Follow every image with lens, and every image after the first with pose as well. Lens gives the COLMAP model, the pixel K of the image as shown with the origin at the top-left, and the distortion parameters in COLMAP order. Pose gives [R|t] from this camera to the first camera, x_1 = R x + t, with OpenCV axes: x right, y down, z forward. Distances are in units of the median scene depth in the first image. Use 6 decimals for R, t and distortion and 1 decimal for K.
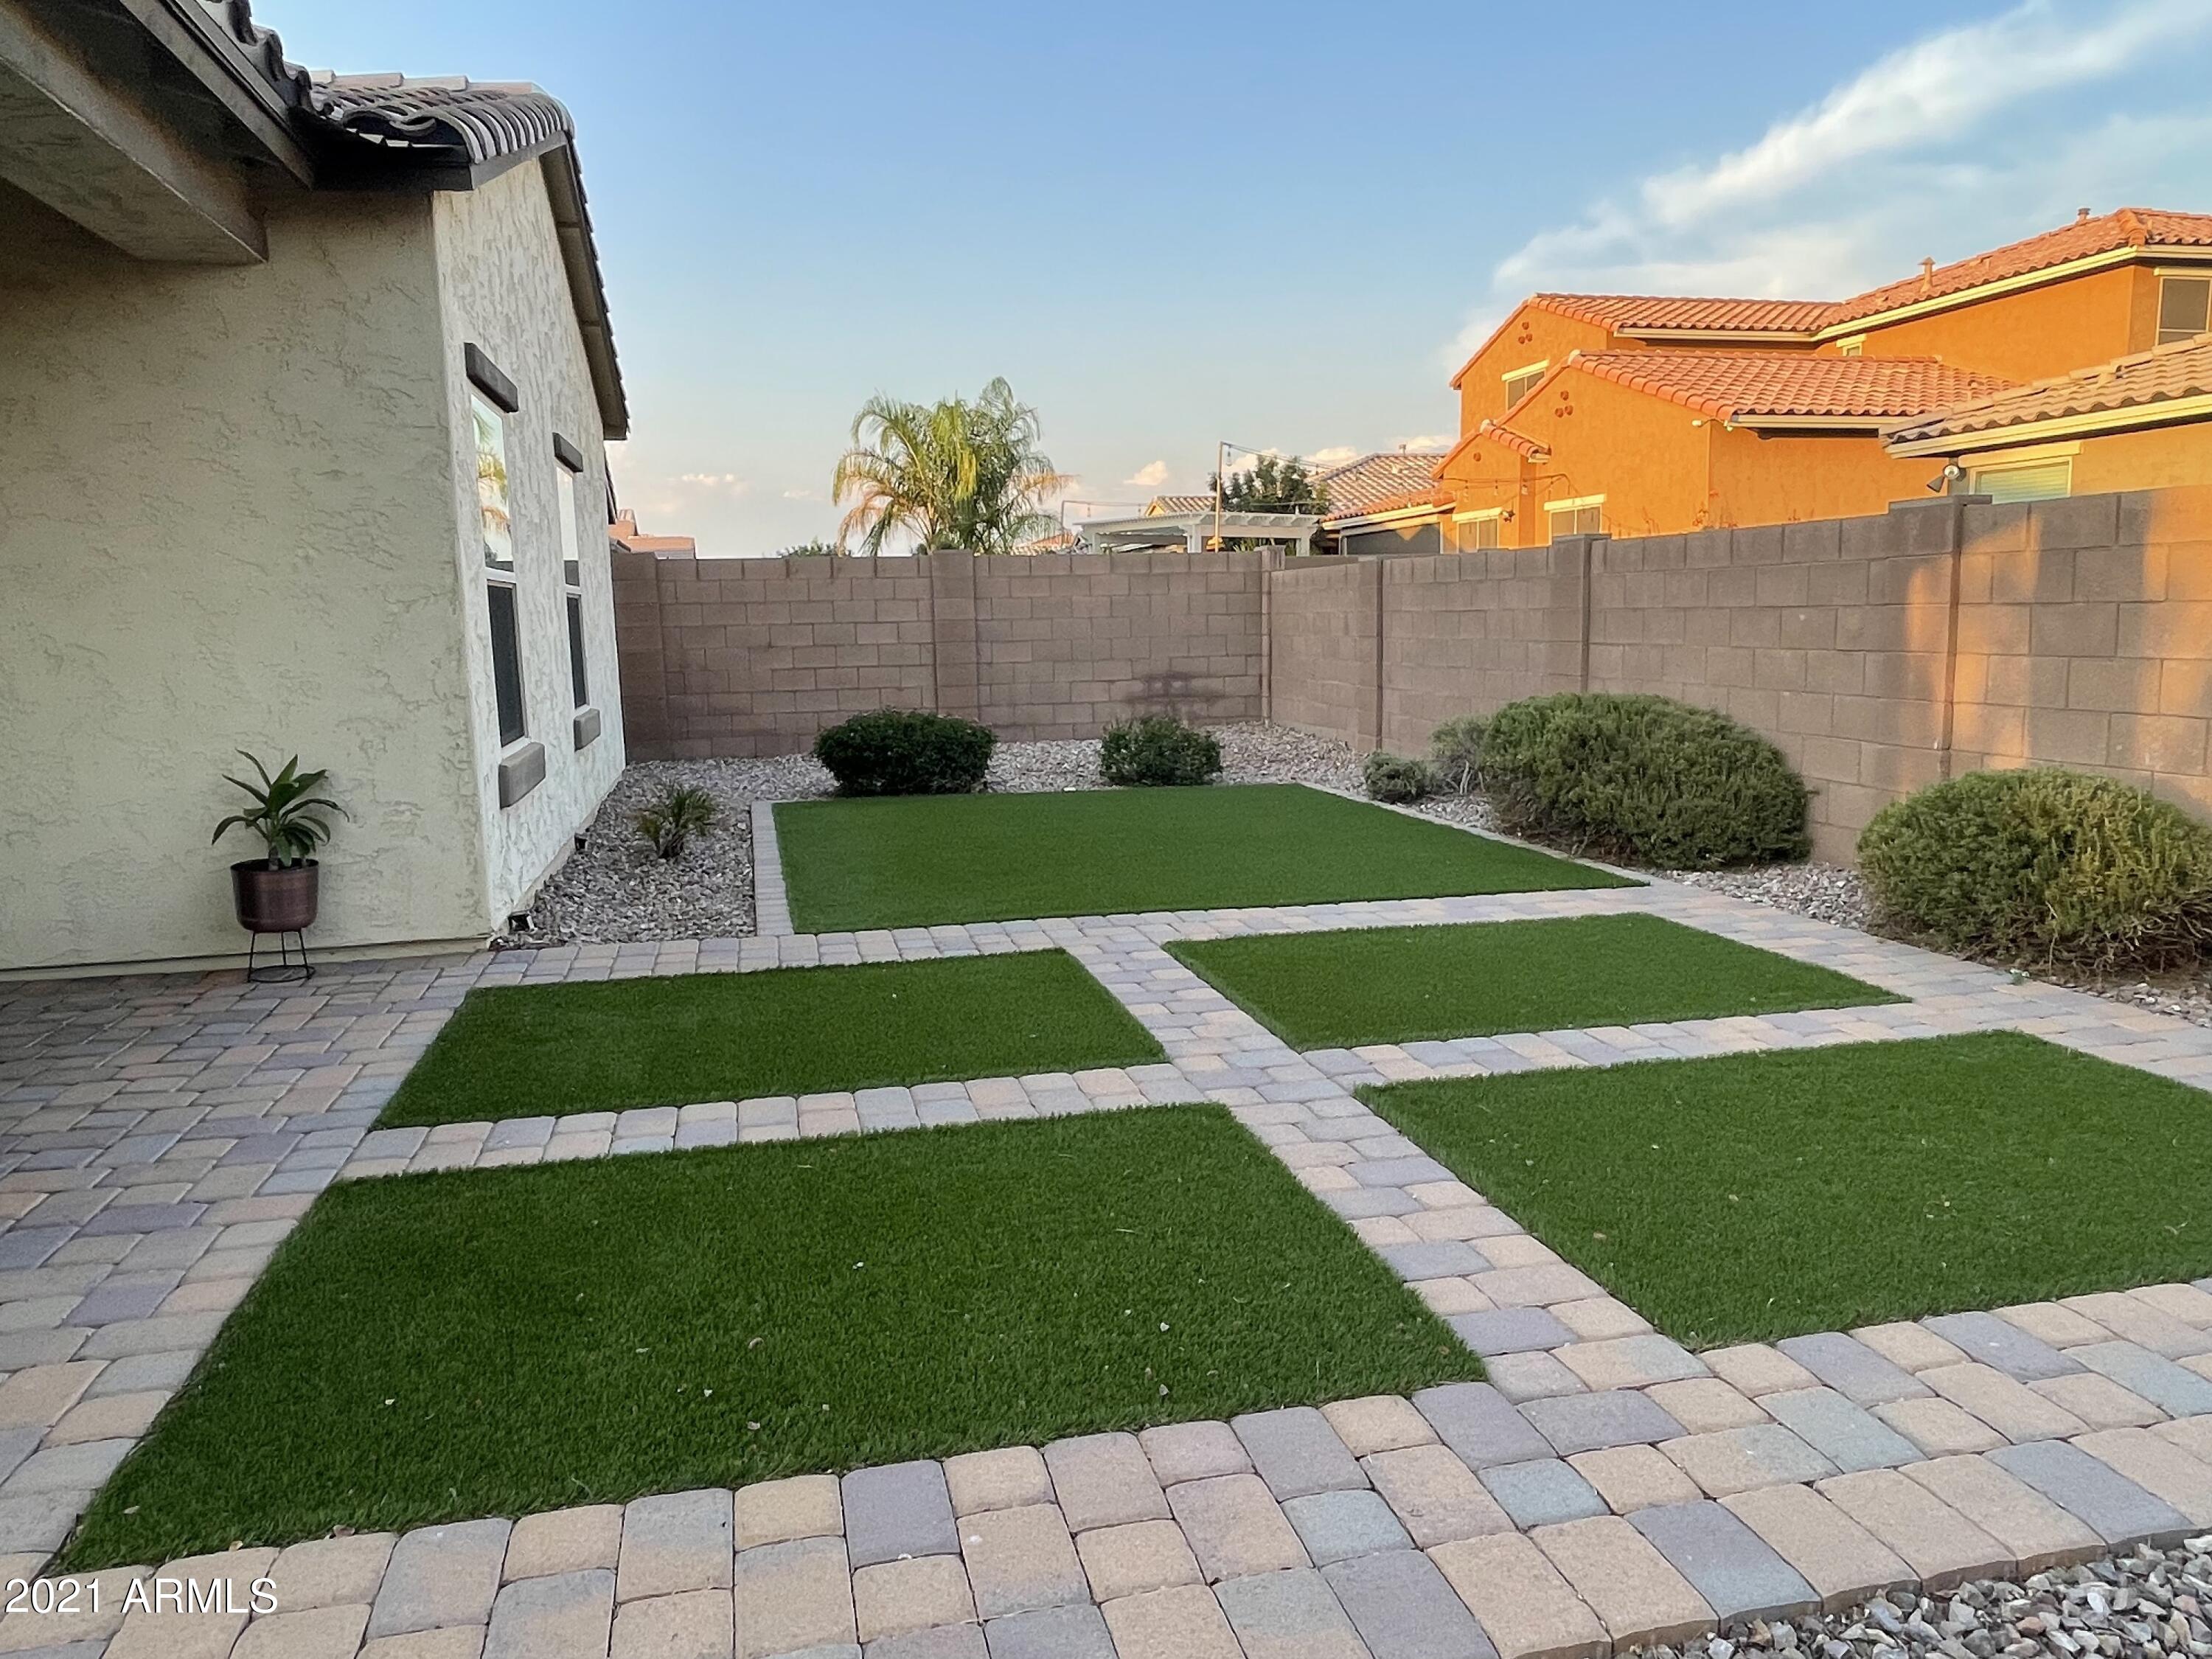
lens RADIAL K [[1474.5, 0, 1106.0], [0, 1474.5, 829.5], [0, 0, 1]] dist [0.032625, -0.052410]
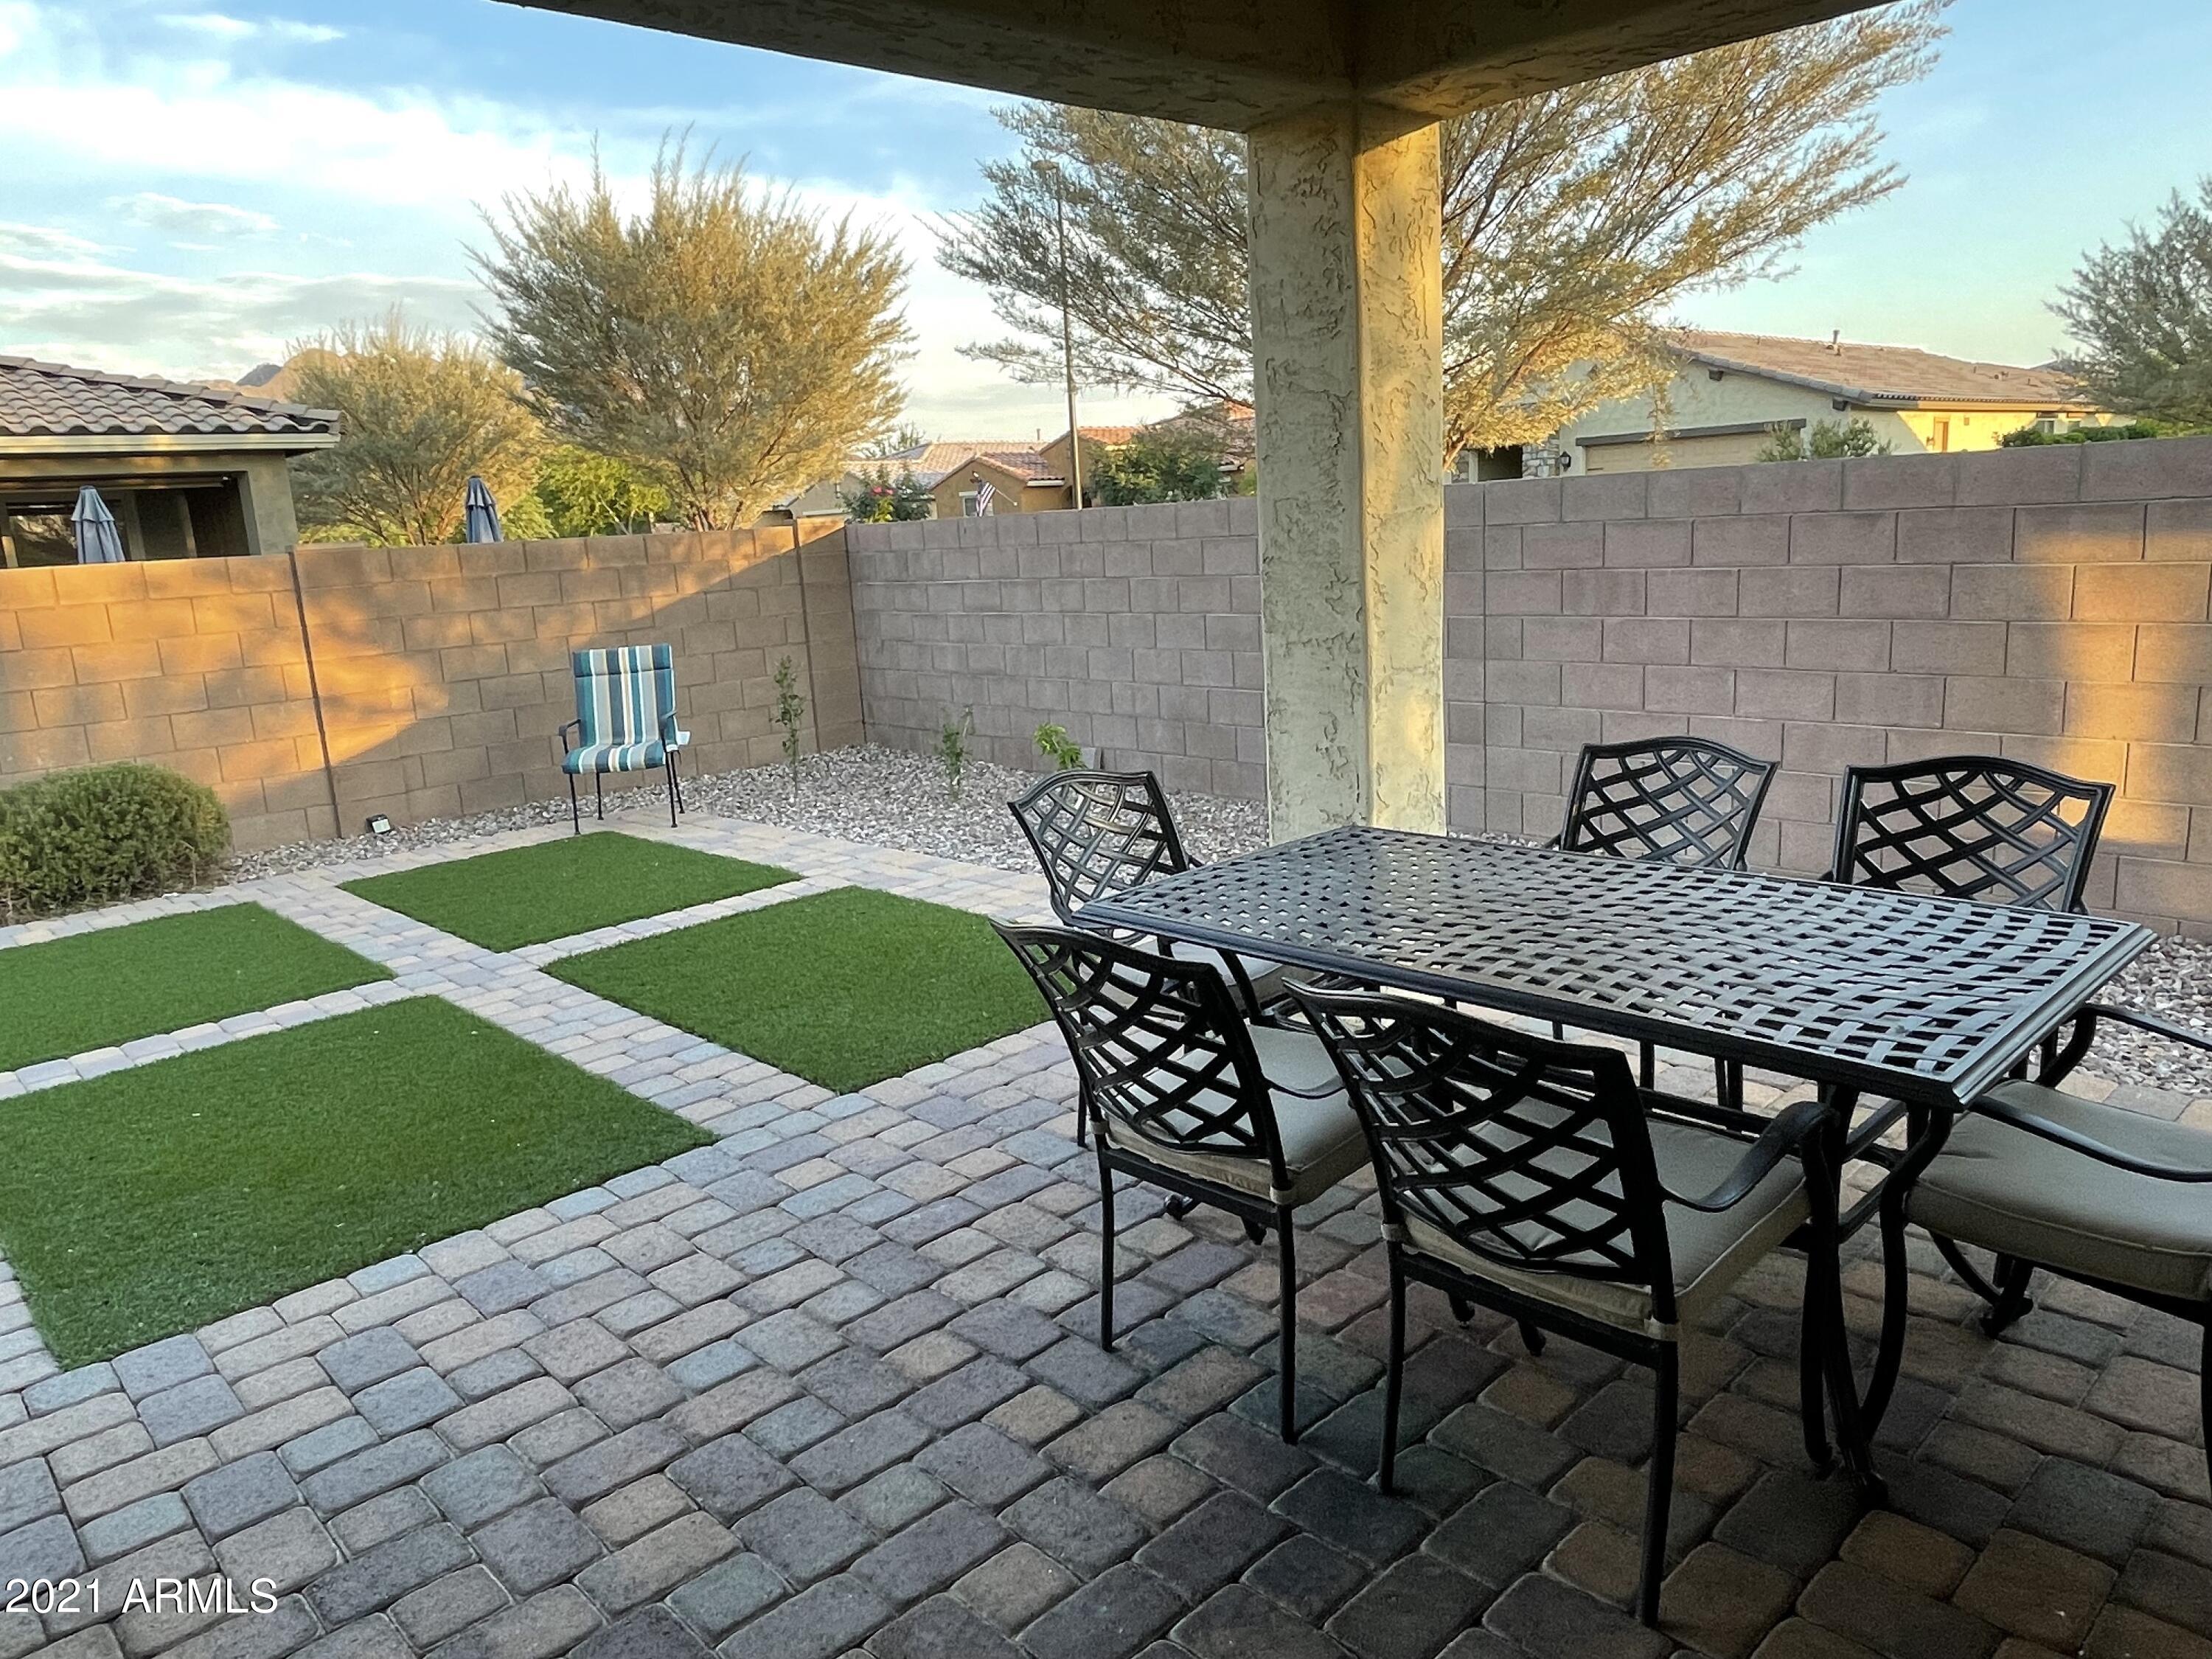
lens RADIAL K [[1474.5, 0, 1106.0], [0, 1474.5, 829.5], [0, 0, 1]] dist [0.032625, -0.052410]
pose [[-0.502209, -0.121154, 0.856217, -0.503912], [0.195248, 0.948682, 0.248759, -0.069168], [-0.842416, 0.292104, -0.452781, 0.400699]]
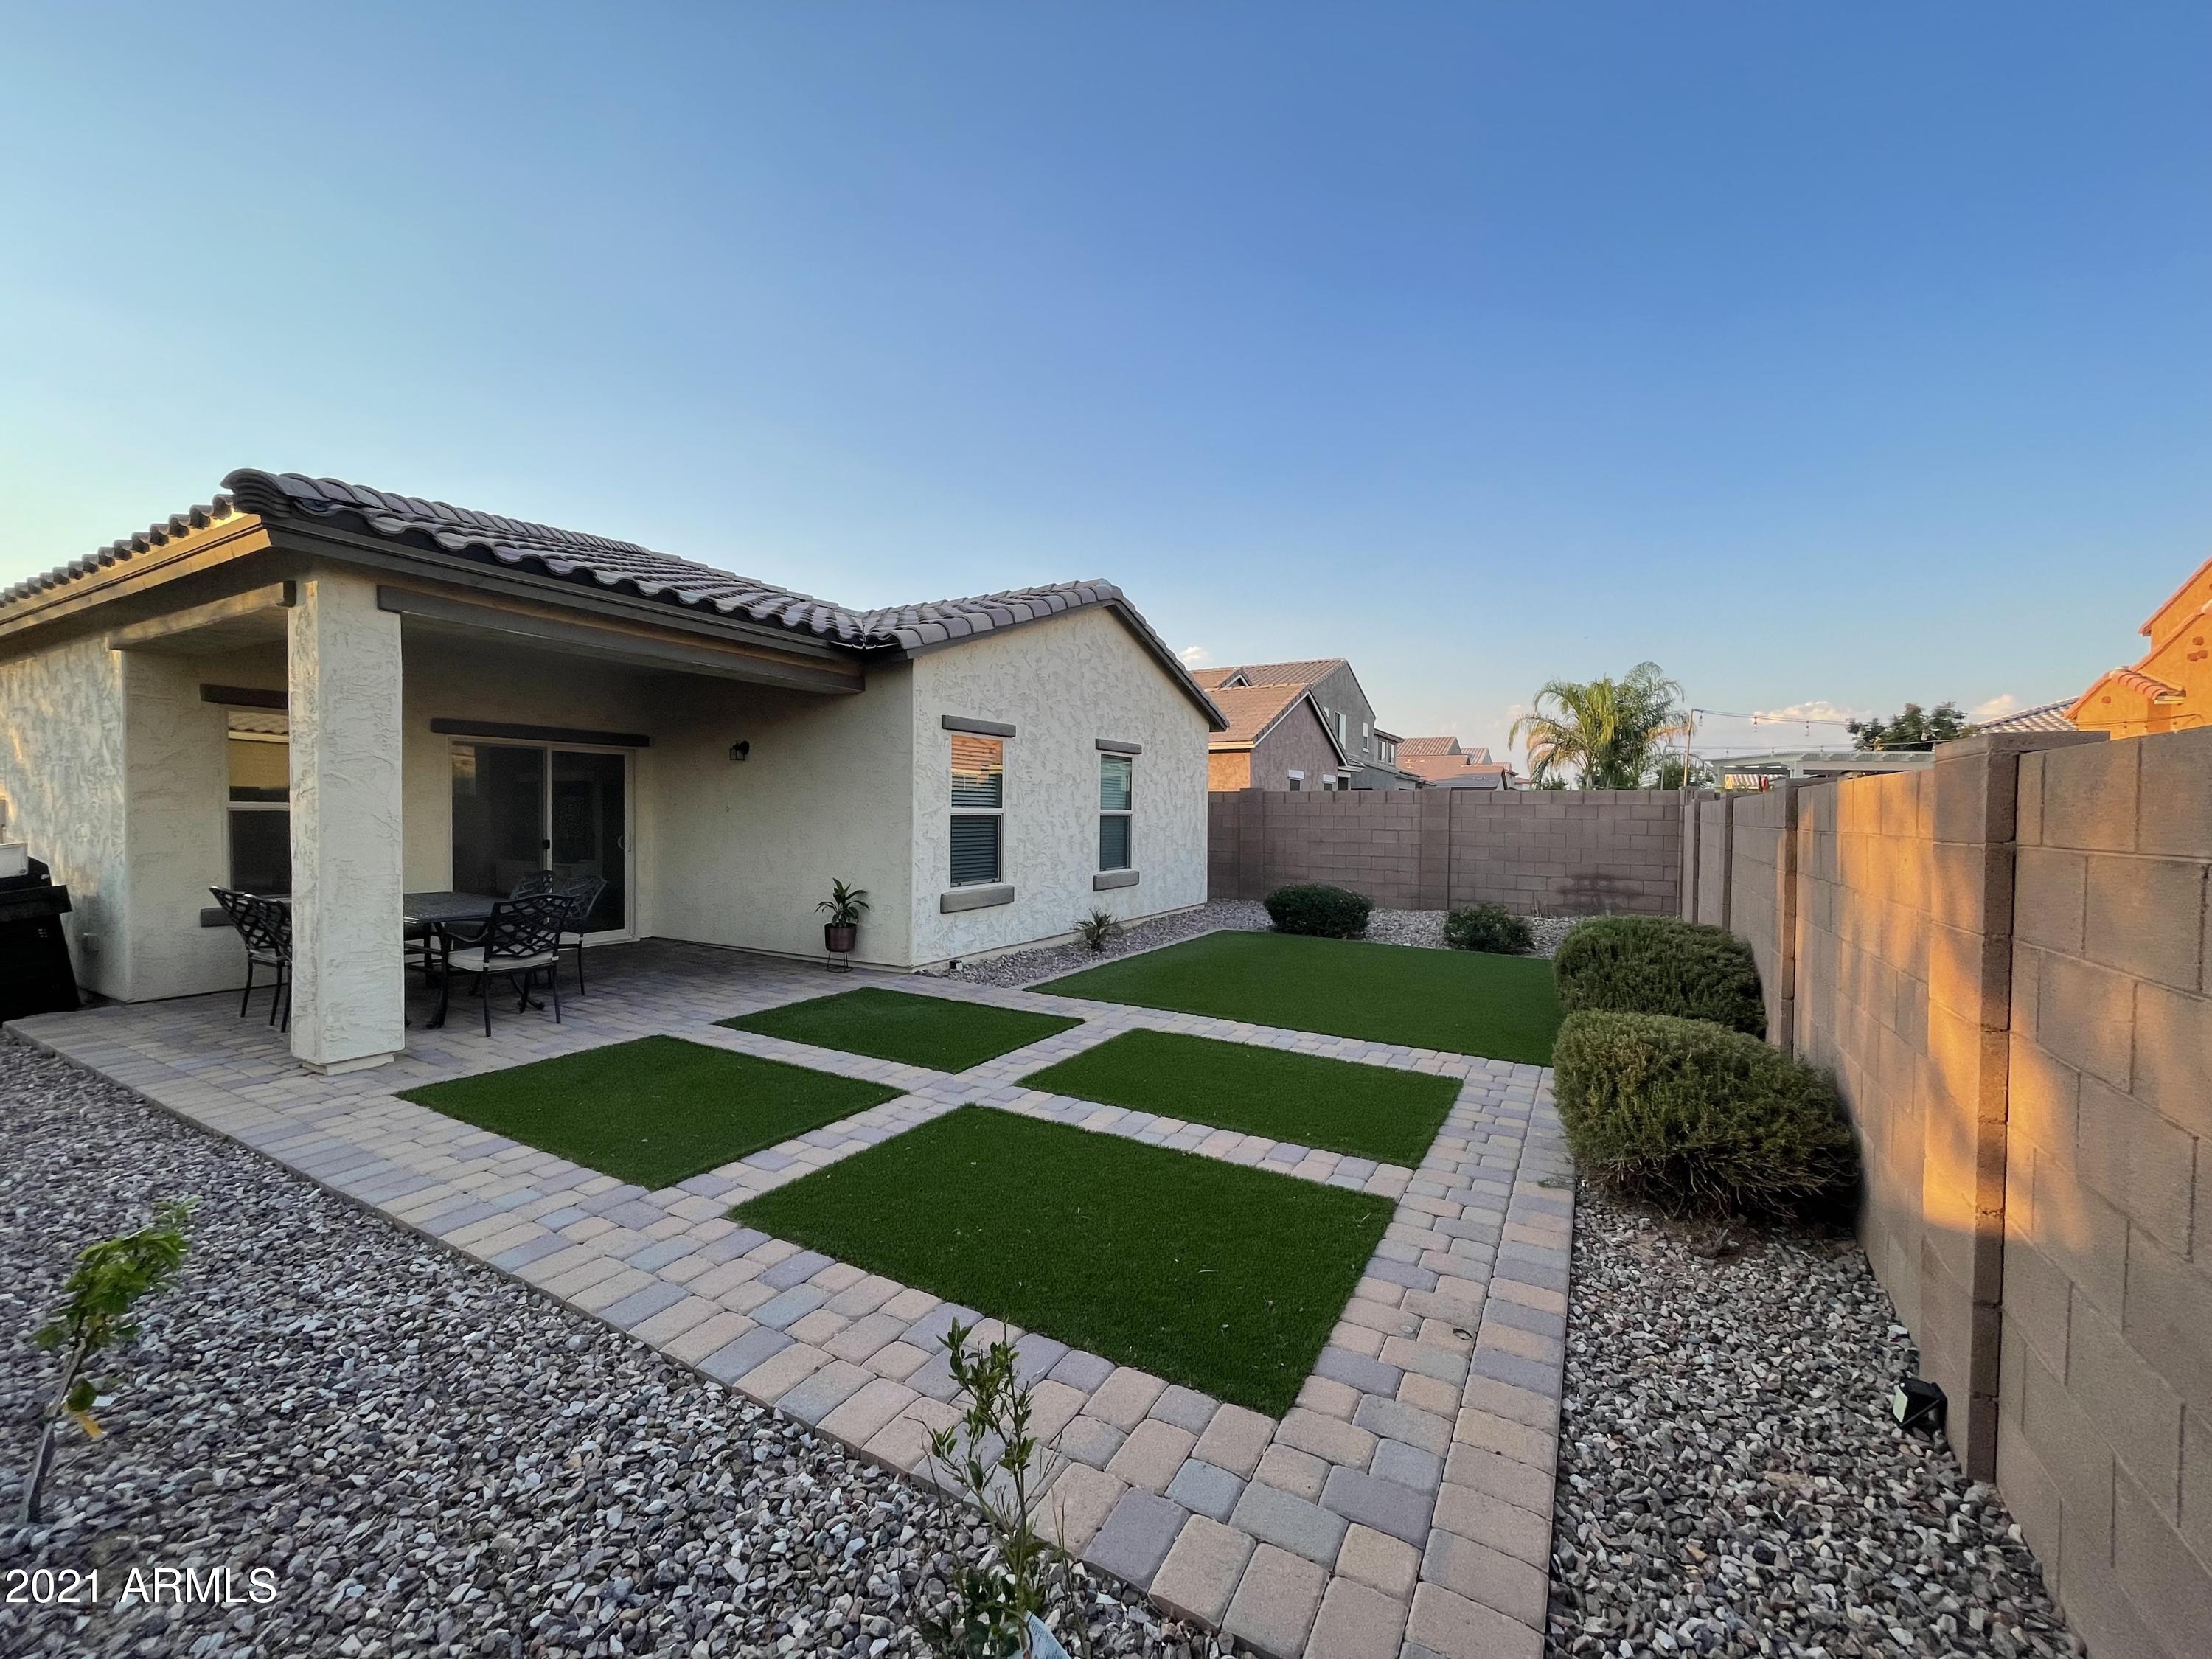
lens RADIAL K [[894.9, 0, 1105.6], [0, 894.9, 827.9], [0, 0, 1]] dist [0.000603, 0.000604]
pose [[0.735250, 0.042958, -0.676433, 0.380999], [-0.124953, 0.989475, -0.072979, -0.040922], [0.666179, 0.138180, 0.732879, 0.079750]]
